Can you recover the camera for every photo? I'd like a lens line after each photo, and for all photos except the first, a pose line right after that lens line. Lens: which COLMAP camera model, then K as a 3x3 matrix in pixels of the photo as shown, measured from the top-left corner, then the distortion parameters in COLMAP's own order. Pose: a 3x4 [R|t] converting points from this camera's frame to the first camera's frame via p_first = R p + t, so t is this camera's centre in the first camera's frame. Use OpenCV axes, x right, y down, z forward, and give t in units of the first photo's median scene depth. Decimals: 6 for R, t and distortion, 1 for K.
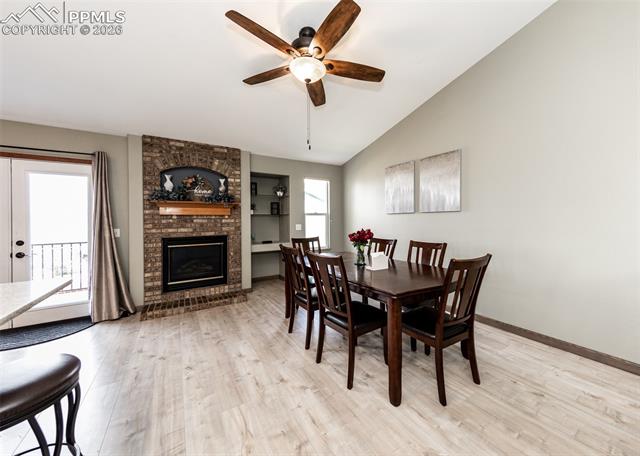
lens RADIAL K [[239.5, 0, 327.0], [0, 239.5, 218.3], [0, 0, 1]] dist [0.001405, -0.000253]
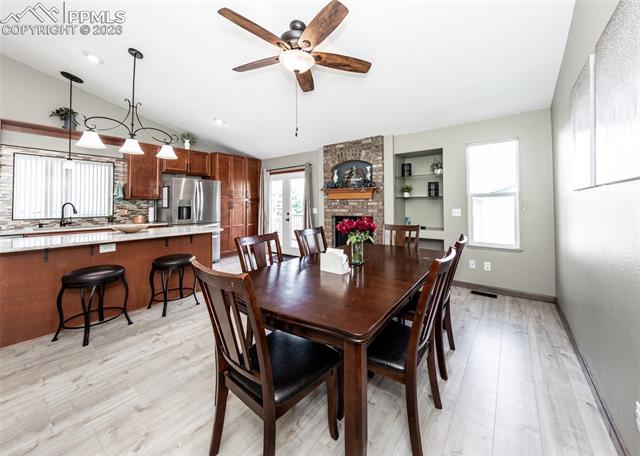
lens RADIAL K [[239.5, 0, 335.3], [0, 239.5, 195.4], [0, 0, 1]] dist [0.001405, -0.000253]
pose [[0.361022, -0.026501, -0.932181, 0.629109], [0.003601, 0.999628, -0.027024, 0.001868], [0.932550, 0.006400, 0.360983, 0.514052]]
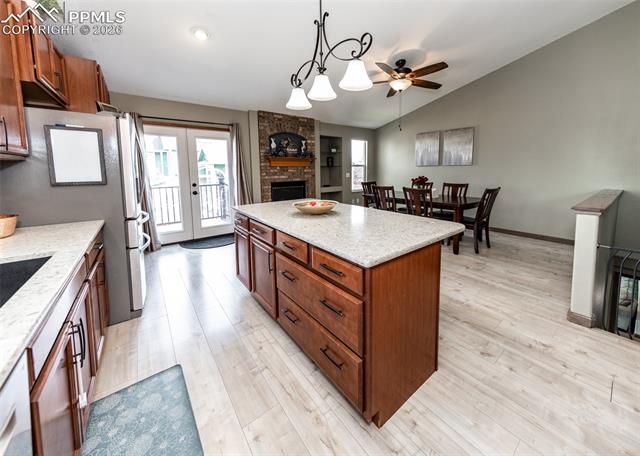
lens RADIAL K [[239.5, 0, 317.8], [0, 239.5, 186.2], [0, 0, 1]] dist [0.001405, -0.000253]
pose [[0.997630, -0.002860, 0.068748, -0.509896], [-0.002519, 0.996948, 0.078028, -0.009138], [-0.068761, -0.078016, 0.994578, -0.475972]]
